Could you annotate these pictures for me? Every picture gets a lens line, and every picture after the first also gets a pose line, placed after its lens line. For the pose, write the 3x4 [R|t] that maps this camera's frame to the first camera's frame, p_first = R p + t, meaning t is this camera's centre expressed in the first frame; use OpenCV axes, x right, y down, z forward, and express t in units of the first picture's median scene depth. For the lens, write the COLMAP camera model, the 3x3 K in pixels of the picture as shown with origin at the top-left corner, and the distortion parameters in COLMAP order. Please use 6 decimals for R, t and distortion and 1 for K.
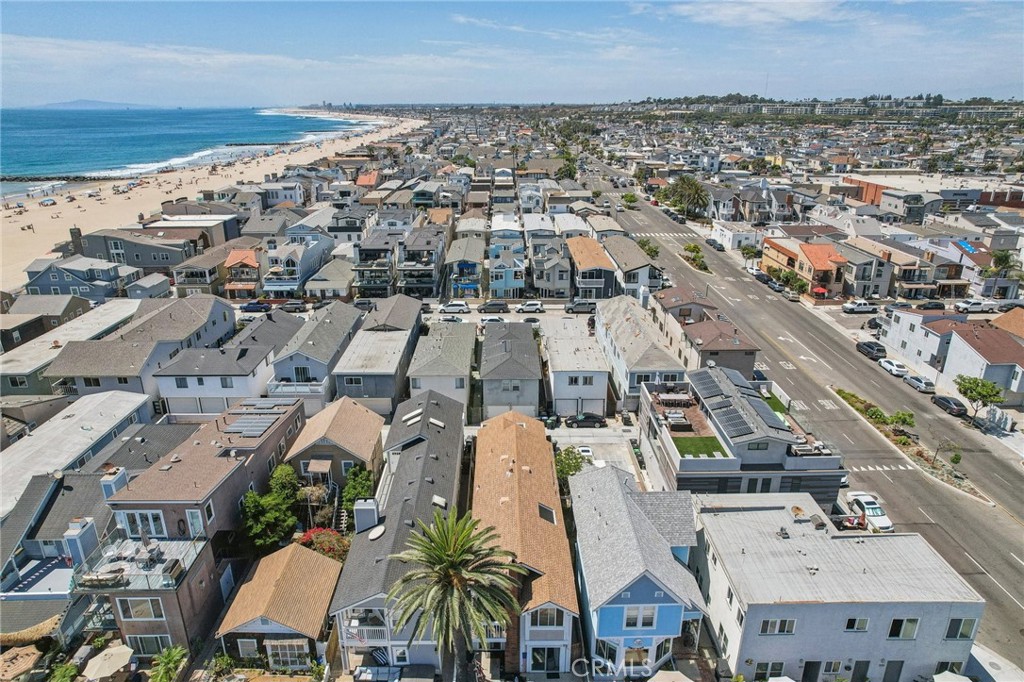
lens RADIAL K [[636.9, 0, 510.6], [0, 636.9, 336.4], [0, 0, 1]] dist [-0.038374, 0.019997]
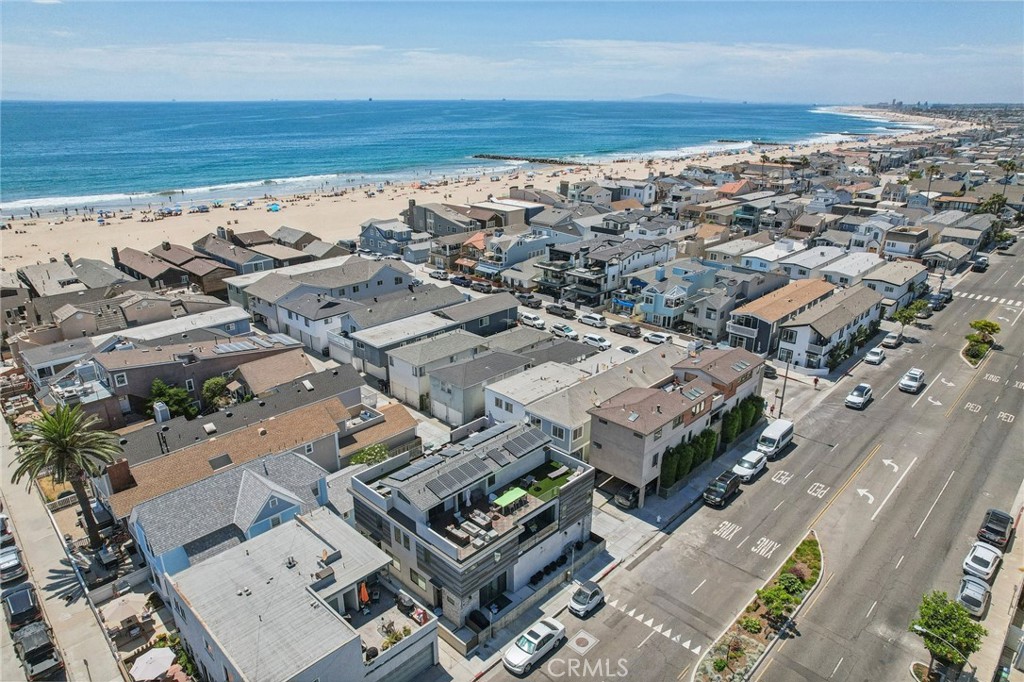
lens RADIAL K [[636.9, 0, 513.0], [0, 636.9, 342.4], [0, 0, 1]] dist [-0.038374, 0.019997]
pose [[0.718593, 0.253691, -0.647506, 0.463311], [-0.244970, 0.963748, 0.105729, -0.083464], [0.650856, 0.082643, 0.754690, 0.157510]]
